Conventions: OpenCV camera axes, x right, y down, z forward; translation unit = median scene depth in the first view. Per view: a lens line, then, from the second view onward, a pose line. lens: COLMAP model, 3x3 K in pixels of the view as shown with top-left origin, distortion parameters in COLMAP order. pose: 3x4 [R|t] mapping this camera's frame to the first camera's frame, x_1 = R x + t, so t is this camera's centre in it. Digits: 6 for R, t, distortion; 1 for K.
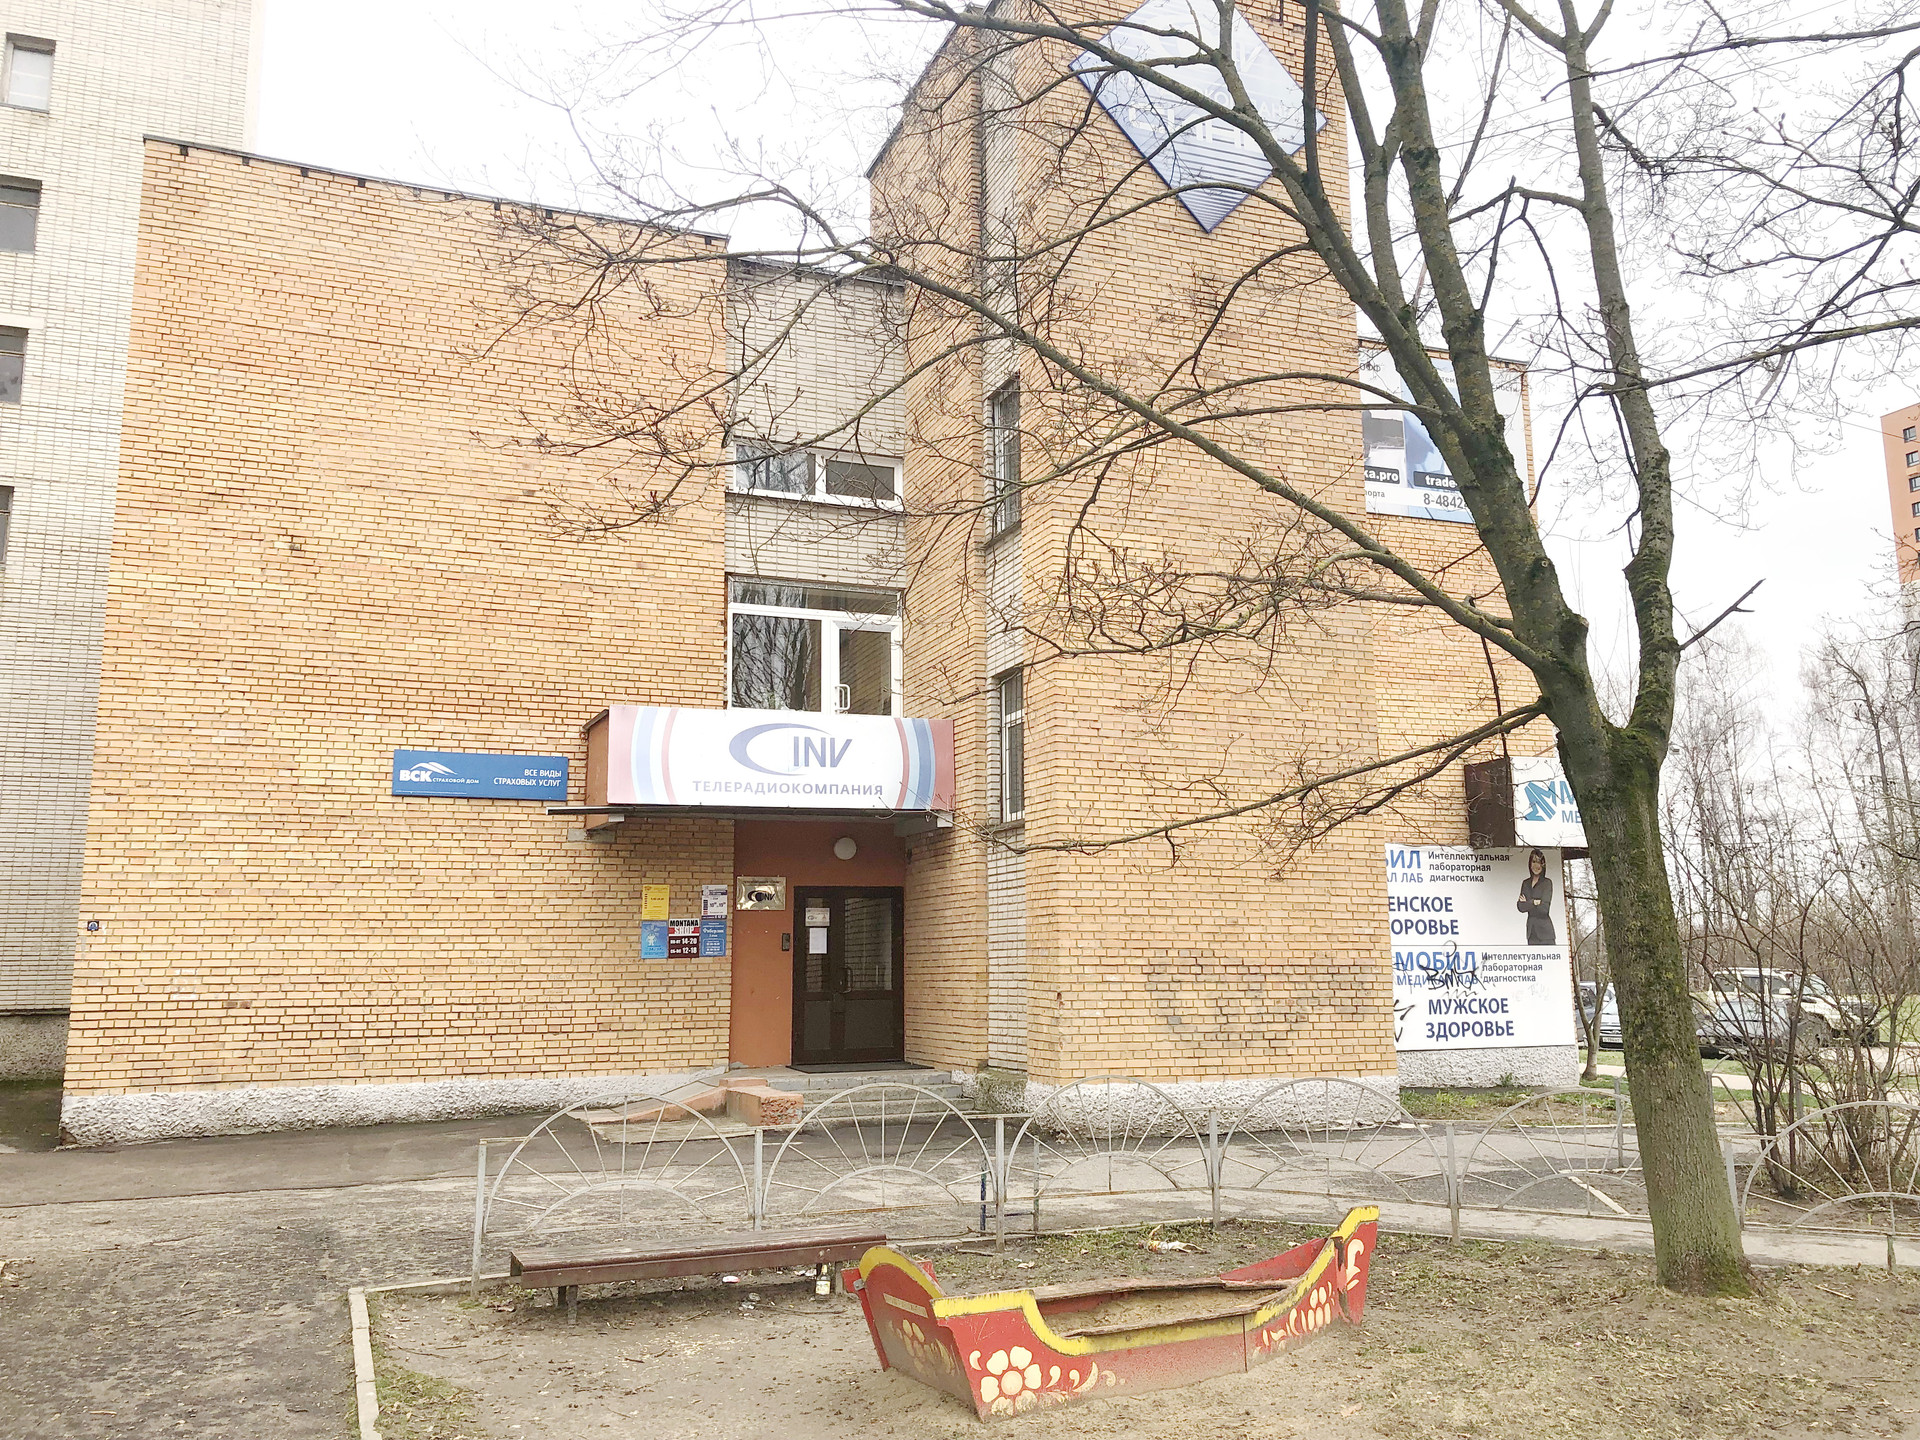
lens RADIAL K [[1558.4, 0, 961.5], [0, 1558.4, 717.2], [0, 0, 1]] dist [0.059152, -0.059520]
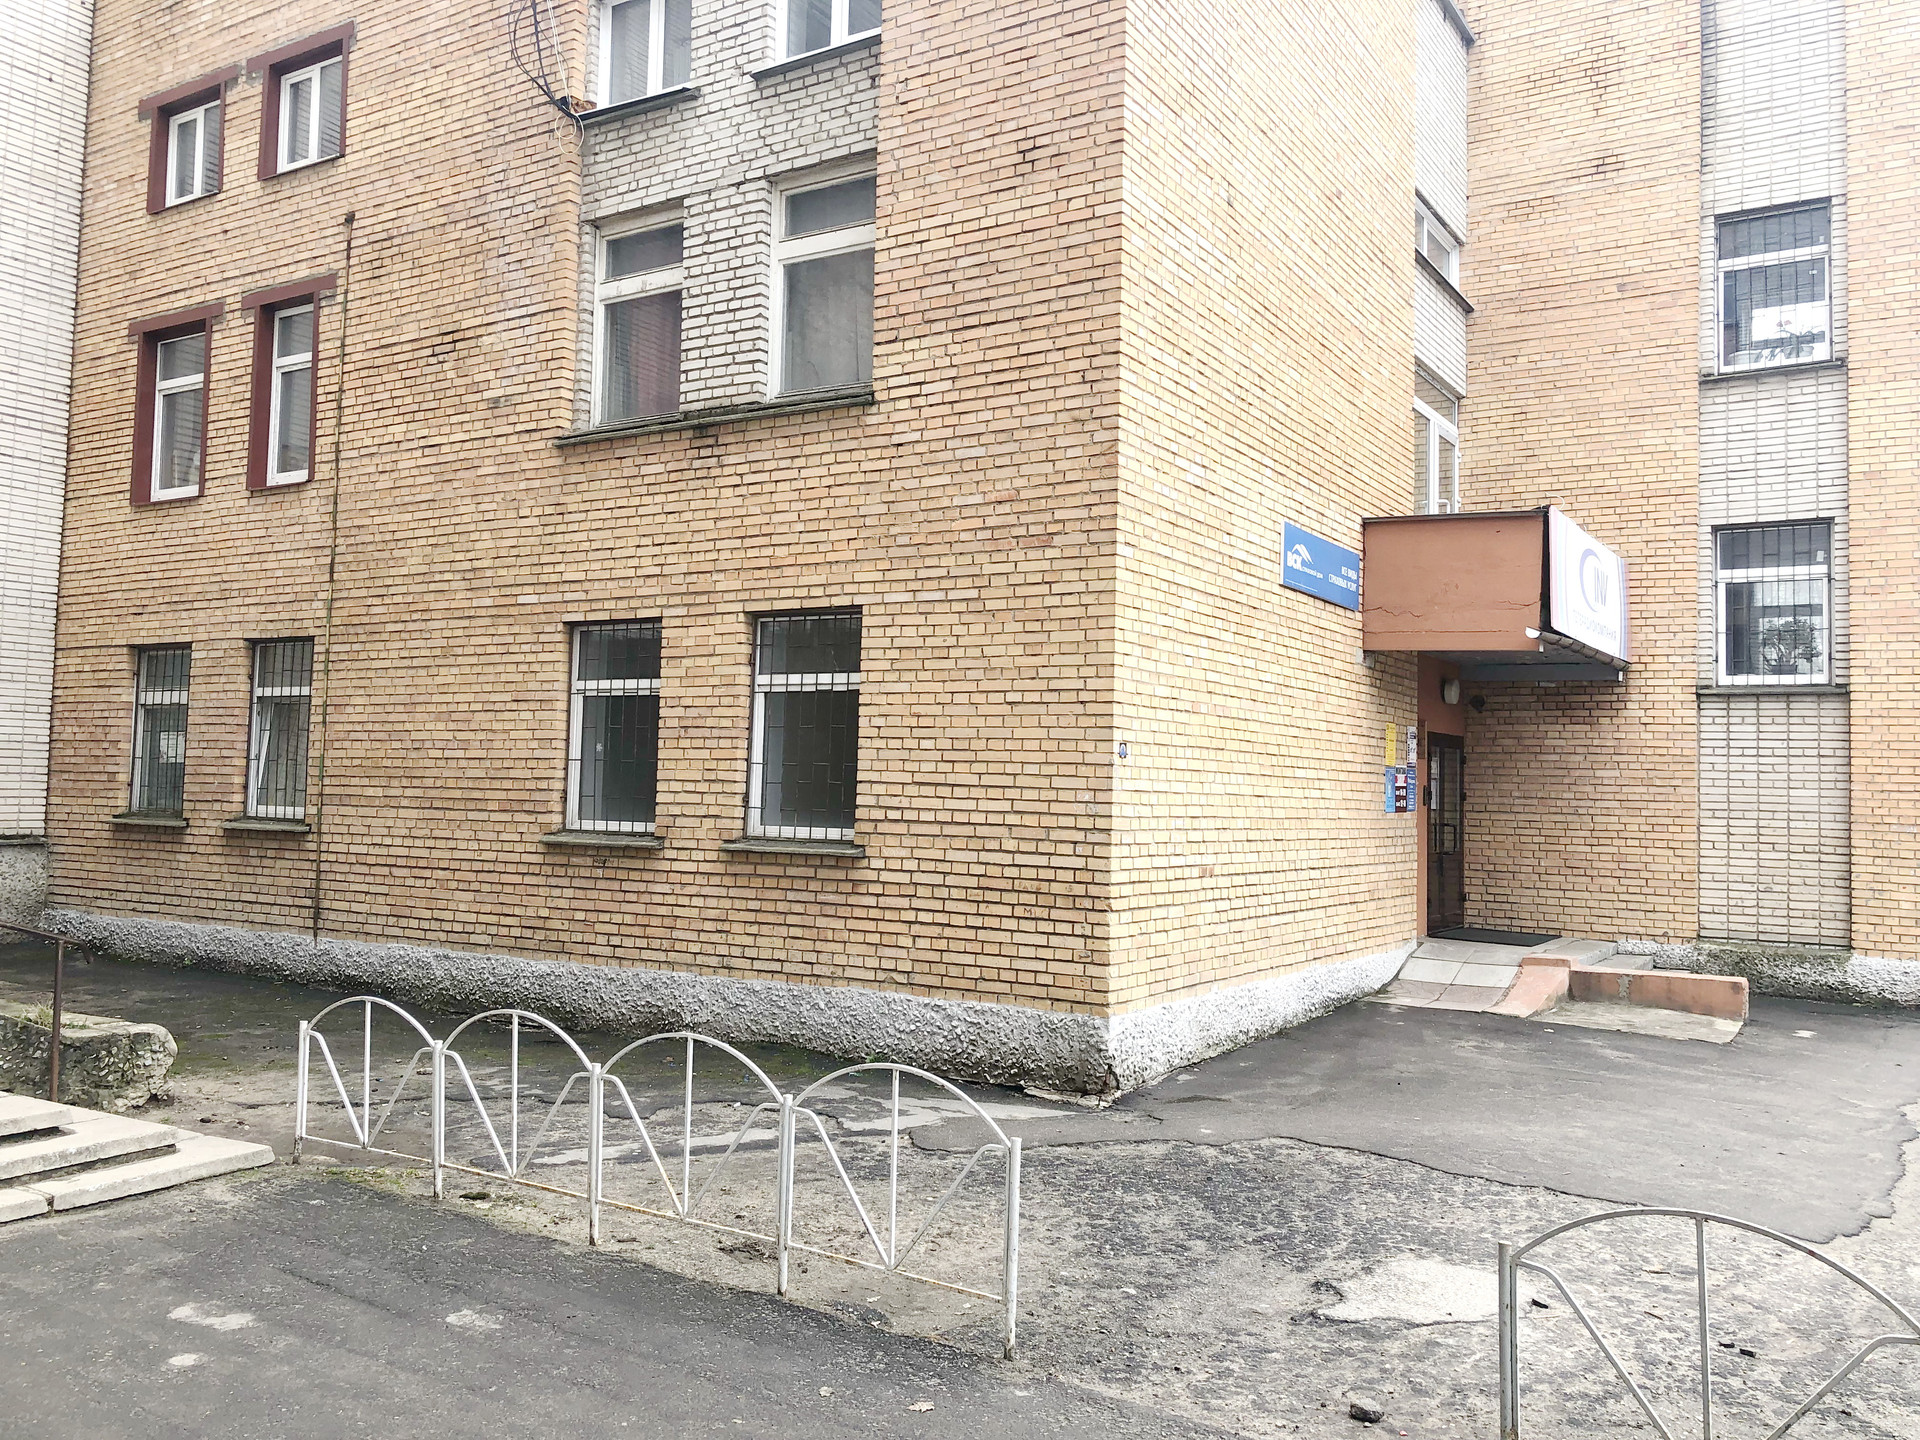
lens RADIAL K [[1558.4, 0, 960.8], [0, 1558.4, 715.3], [0, 0, 1]] dist [0.059152, -0.059520]
pose [[0.801897, 0.059591, 0.594484, -0.896536], [-0.128834, 0.988852, 0.074661, 0.073670], [-0.583407, -0.136460, 0.800634, 0.496094]]
